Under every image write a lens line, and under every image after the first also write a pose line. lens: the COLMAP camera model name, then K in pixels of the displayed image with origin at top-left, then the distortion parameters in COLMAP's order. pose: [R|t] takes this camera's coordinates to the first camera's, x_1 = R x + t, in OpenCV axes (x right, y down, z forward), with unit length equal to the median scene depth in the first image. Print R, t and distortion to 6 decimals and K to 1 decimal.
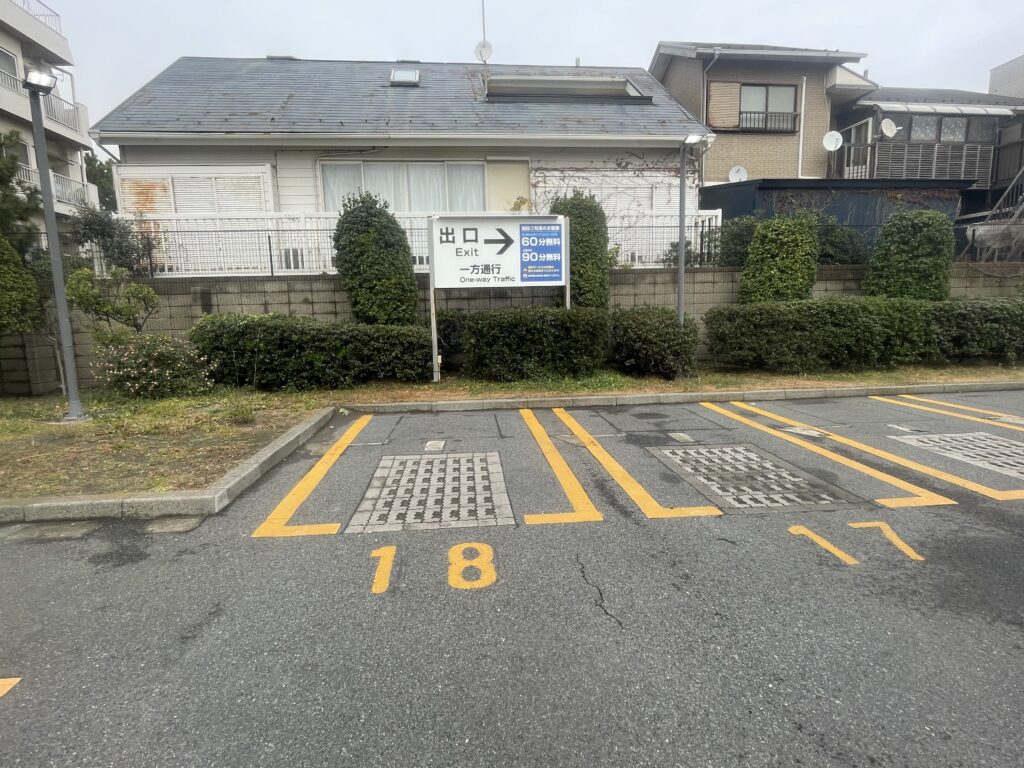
lens RADIAL K [[530.1, 0, 510.2], [0, 530.1, 381.4], [0, 0, 1]] dist [-0.001604, -0.001180]
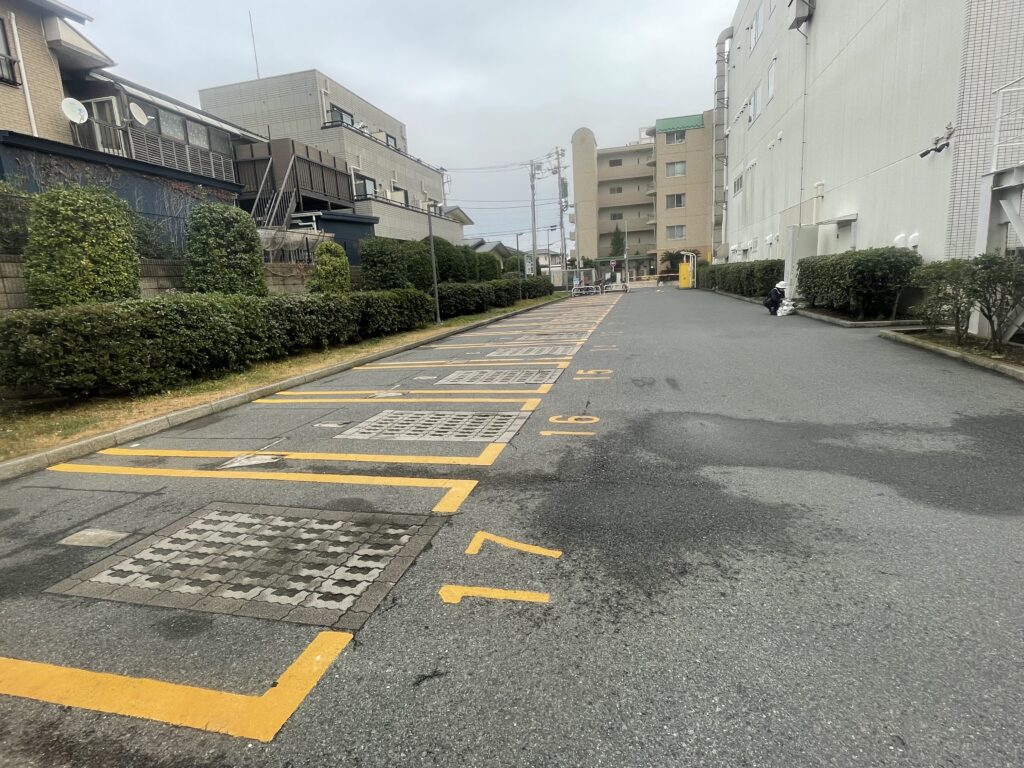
lens RADIAL K [[530.1, 0, 512.1], [0, 530.1, 380.6], [0, 0, 1]] dist [-0.001604, -0.001180]
pose [[0.317904, -0.170195, 0.932722, -0.021068], [0.182113, 0.976400, 0.116095, -0.027833], [-0.930468, 0.132954, 0.341397, 0.245427]]
